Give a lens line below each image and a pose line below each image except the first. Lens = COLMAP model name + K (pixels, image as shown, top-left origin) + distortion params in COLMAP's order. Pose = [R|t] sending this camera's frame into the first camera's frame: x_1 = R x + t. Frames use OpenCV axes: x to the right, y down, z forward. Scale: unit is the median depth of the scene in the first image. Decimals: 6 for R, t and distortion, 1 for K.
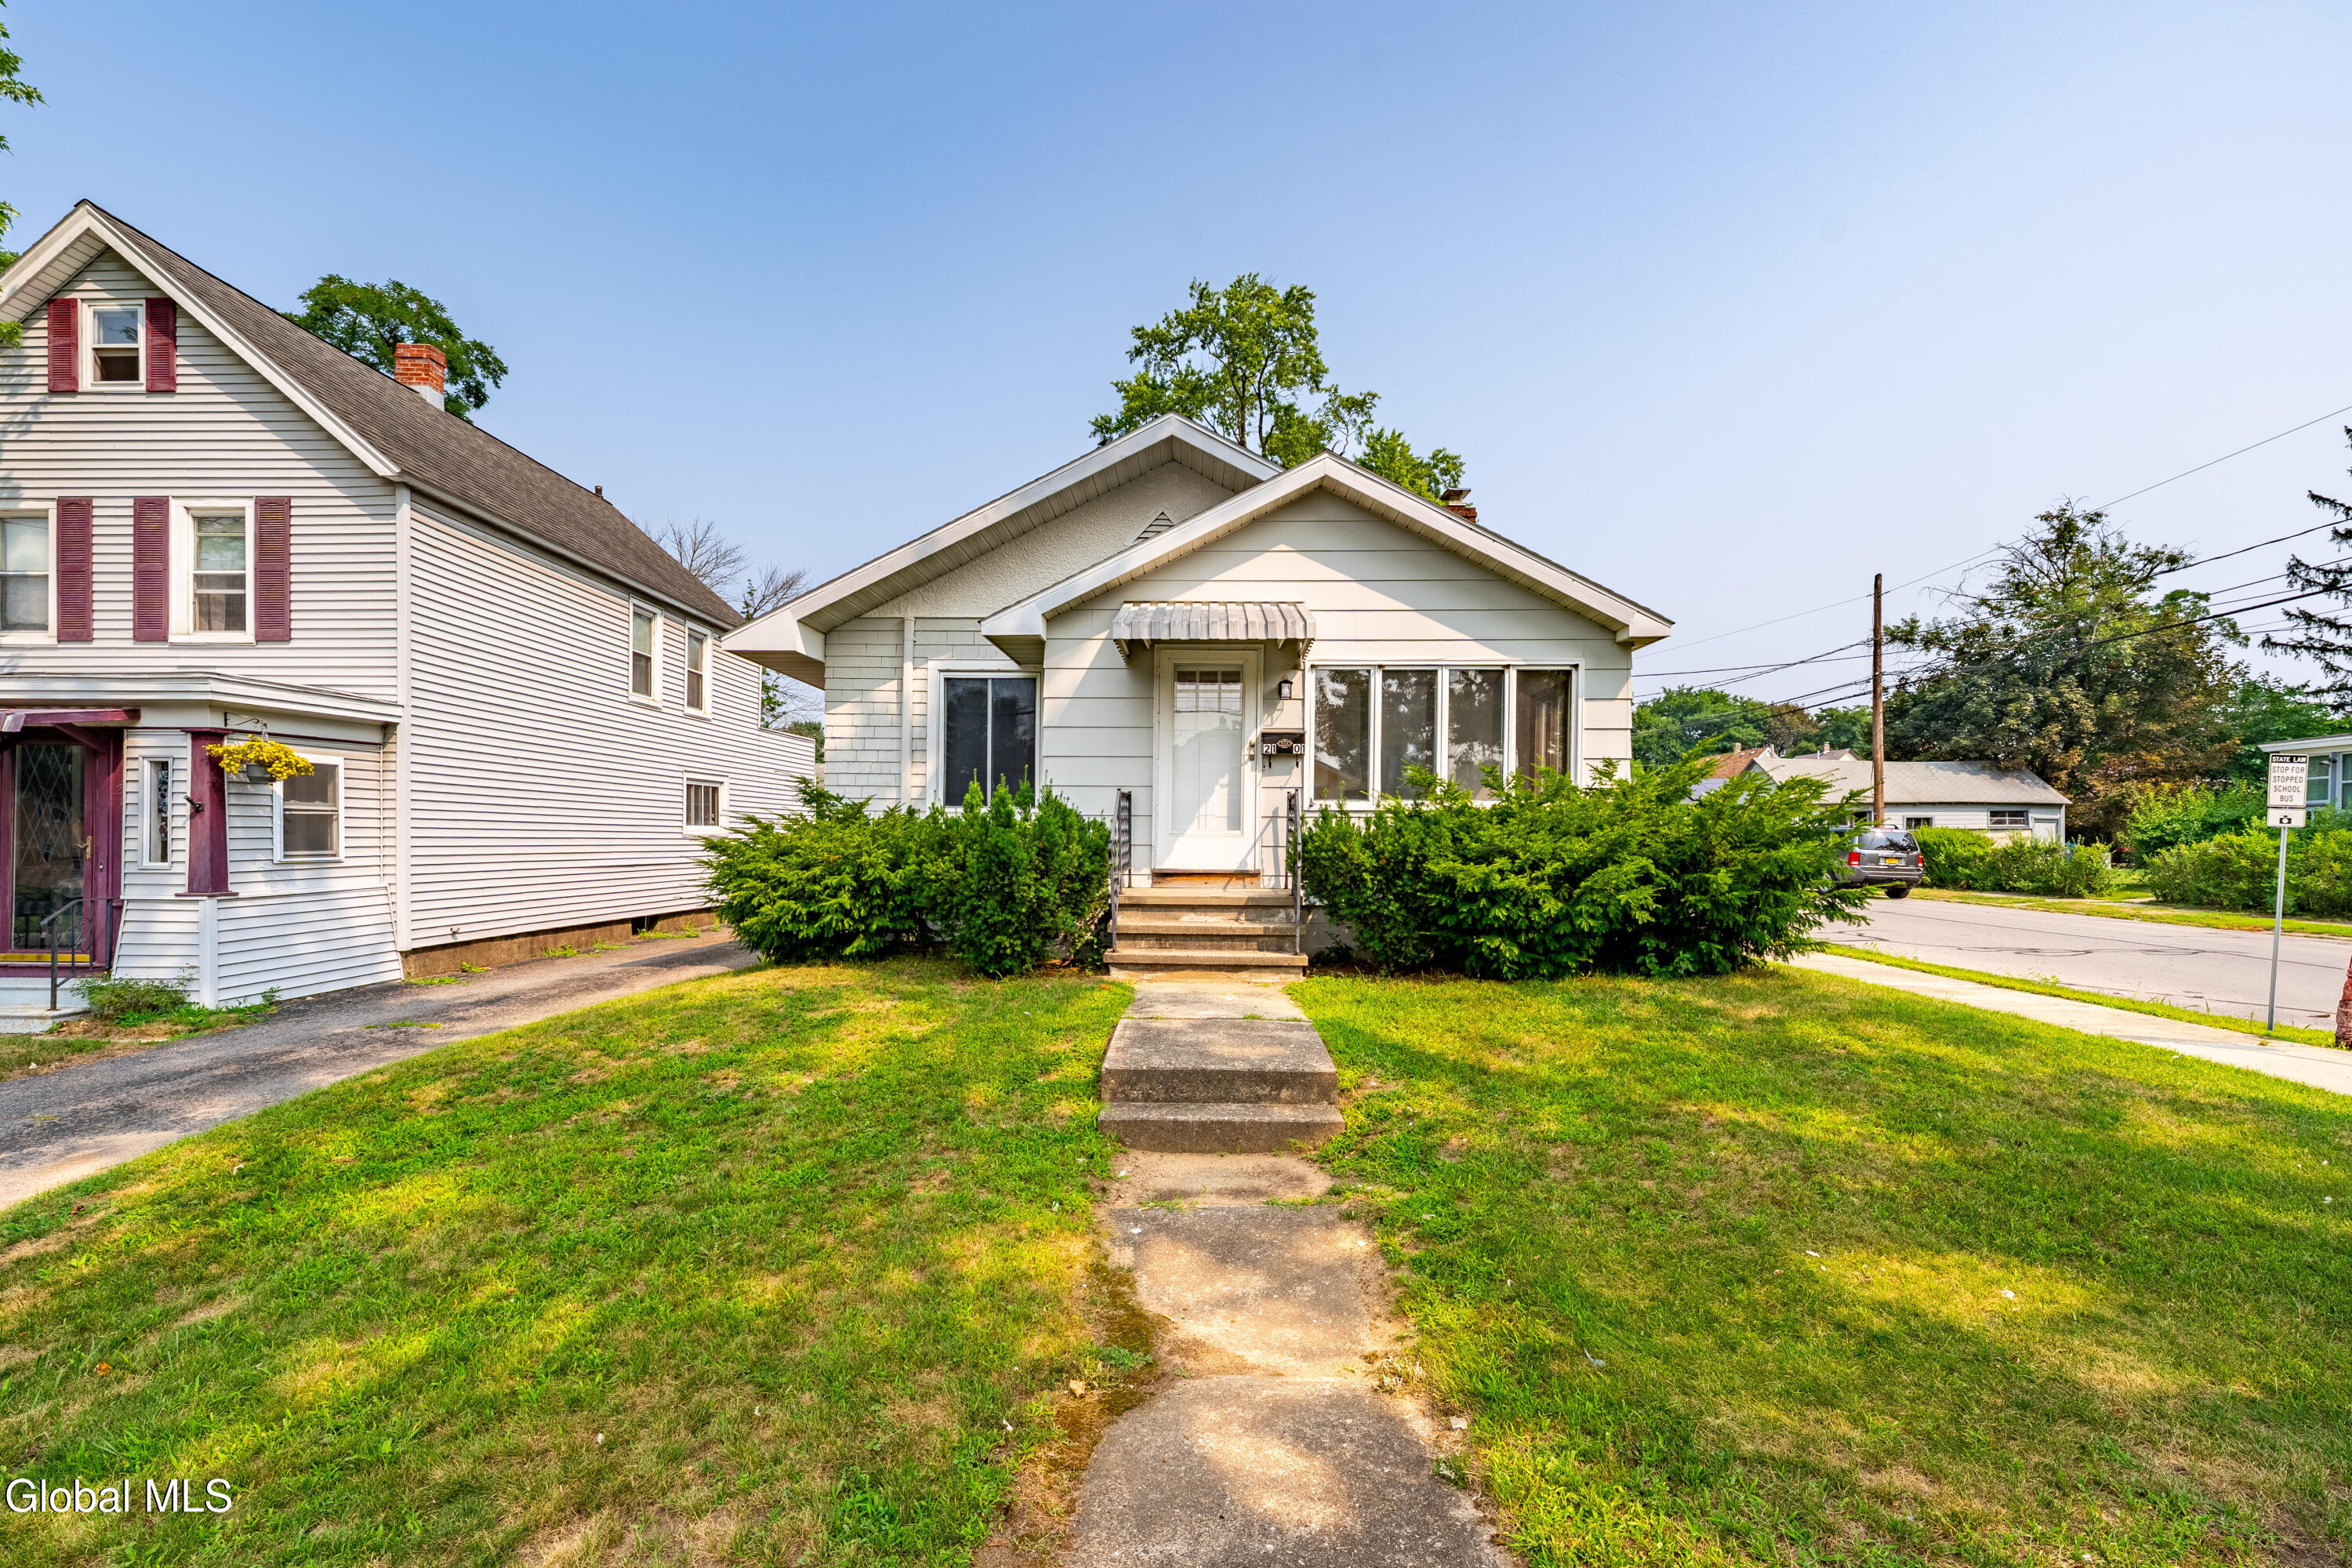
lens RADIAL K [[996.4, 0, 1155.9], [0, 996.4, 855.7], [0, 0, 1]] dist [0.001795, 0.000522]
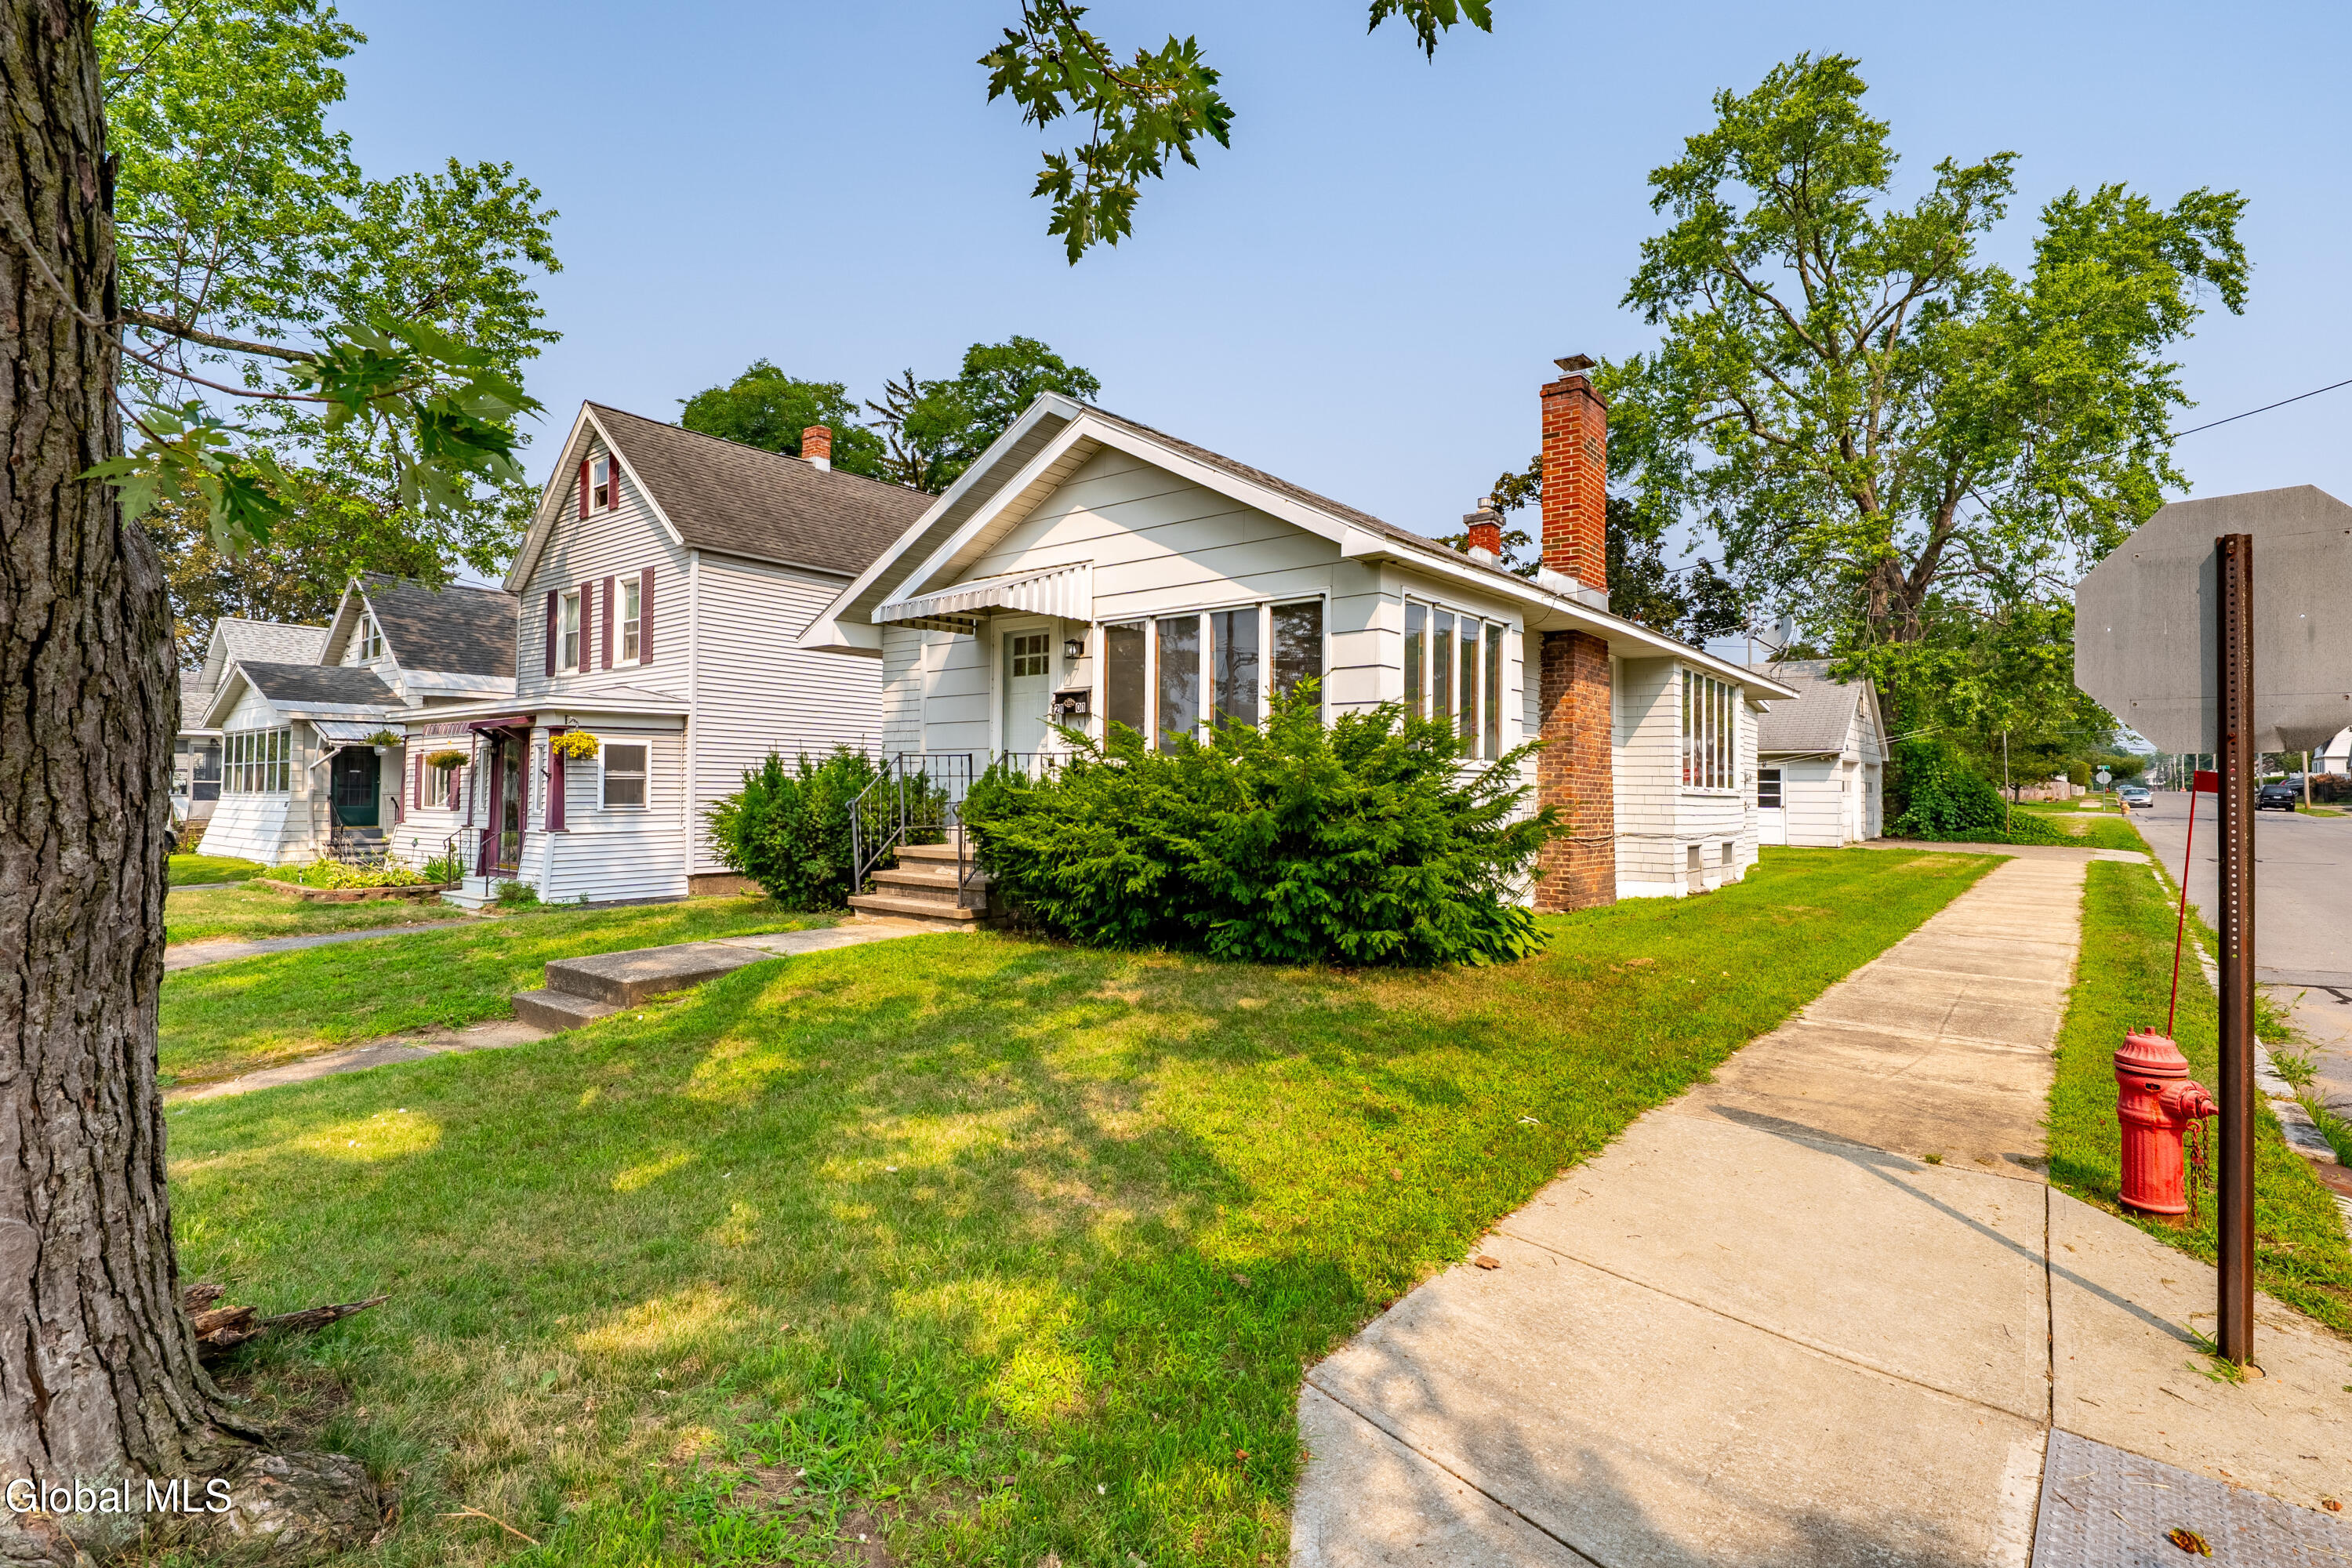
lens RADIAL K [[1134.6, 0, 1175.6], [0, 1134.6, 778.1], [0, 0, 1]] dist [0.001204, -0.000194]
pose [[0.795928, -0.007137, -0.605349, 0.833703], [-0.013156, 0.999490, -0.029081, -0.004966], [0.605248, 0.031110, 0.795429, 0.145513]]
